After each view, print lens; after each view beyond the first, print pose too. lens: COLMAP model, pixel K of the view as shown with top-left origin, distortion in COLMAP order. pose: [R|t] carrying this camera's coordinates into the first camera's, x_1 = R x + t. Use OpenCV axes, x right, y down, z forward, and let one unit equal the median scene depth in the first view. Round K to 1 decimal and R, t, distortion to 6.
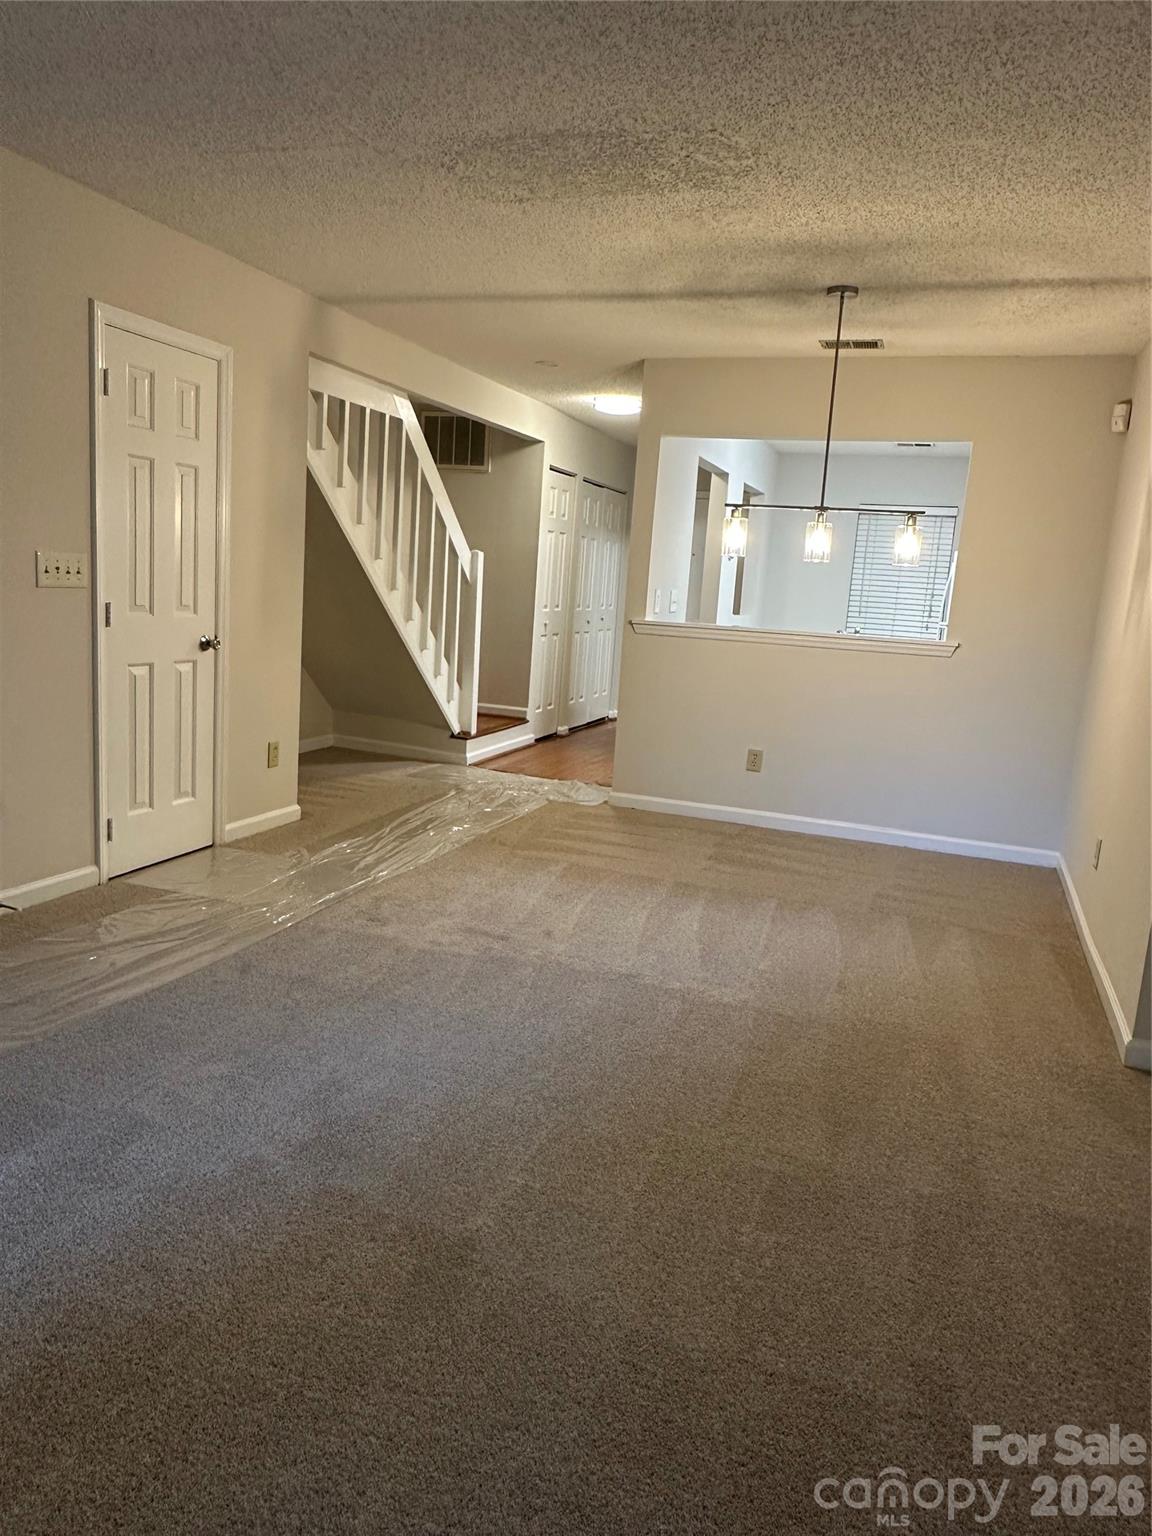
lens RADIAL K [[1060.0, 0, 570.2], [0, 1060.0, 774.7], [0, 0, 1]] dist [-0.009020, -0.005868]
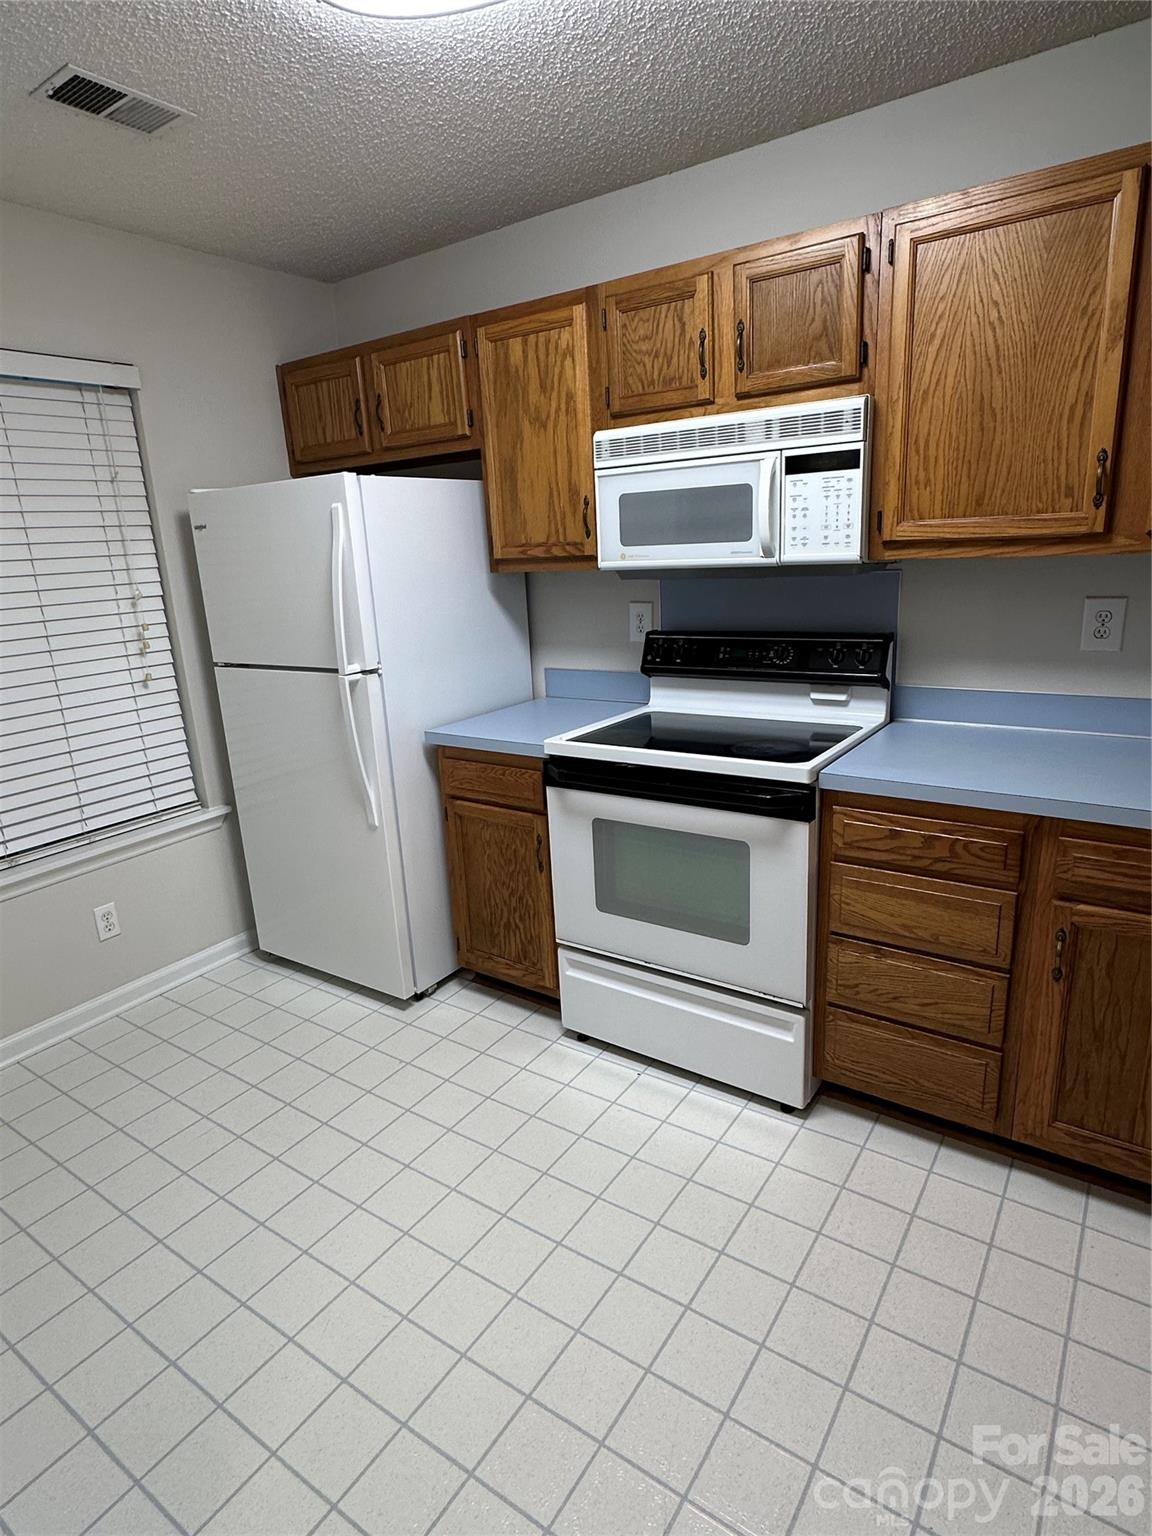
lens RADIAL K [[850.2, 0, 574.4], [0, 850.2, 766.2], [0, 0, 1]] dist [-0.003180, -0.001607]
pose [[0.241262, -0.320808, 0.915901, 0.111834], [0.233457, 0.935251, 0.266089, -0.241882], [-0.941961, 0.149626, 0.300535, 1.168481]]
